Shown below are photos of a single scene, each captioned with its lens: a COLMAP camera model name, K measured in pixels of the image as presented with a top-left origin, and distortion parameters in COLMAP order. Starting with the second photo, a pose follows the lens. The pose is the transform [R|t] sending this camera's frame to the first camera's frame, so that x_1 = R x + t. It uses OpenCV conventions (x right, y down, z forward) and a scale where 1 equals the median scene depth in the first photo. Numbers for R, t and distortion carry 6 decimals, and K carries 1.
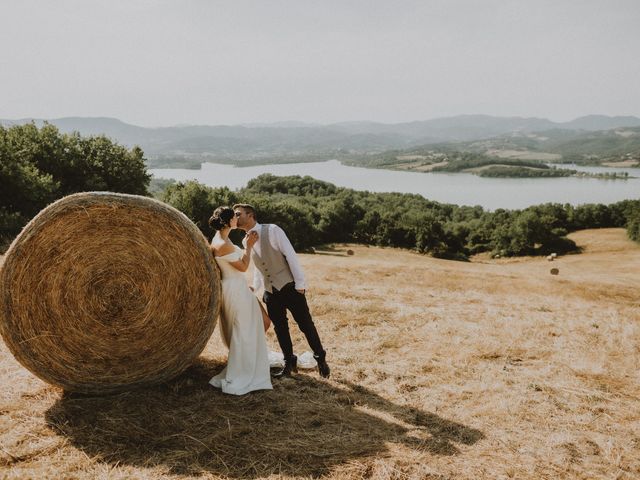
lens RADIAL K [[476.7, 0, 320.0], [0, 476.7, 240.0], [0, 0, 1]] dist [0.029826, -0.001580]
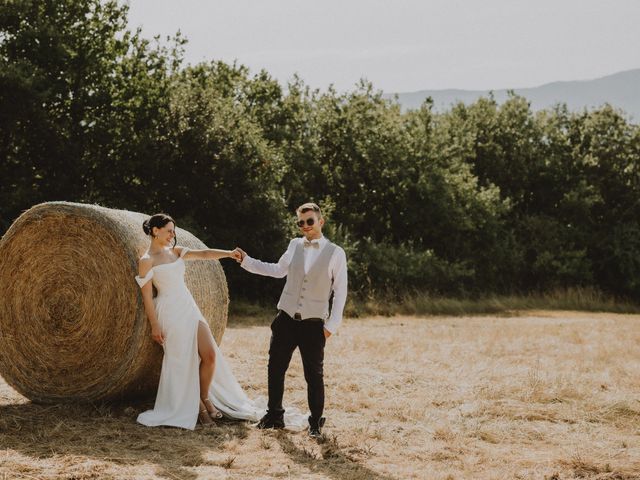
lens RADIAL K [[974.5, 0, 316.0], [0, 974.5, 255.3], [0, 0, 1]] dist [-0.002949, 0.048862]
pose [[0.762218, 0.005106, -0.647301, 0.127670], [-0.041012, 0.998341, -0.040418, 0.007198], [0.646020, 0.057355, 0.761162, -0.019340]]
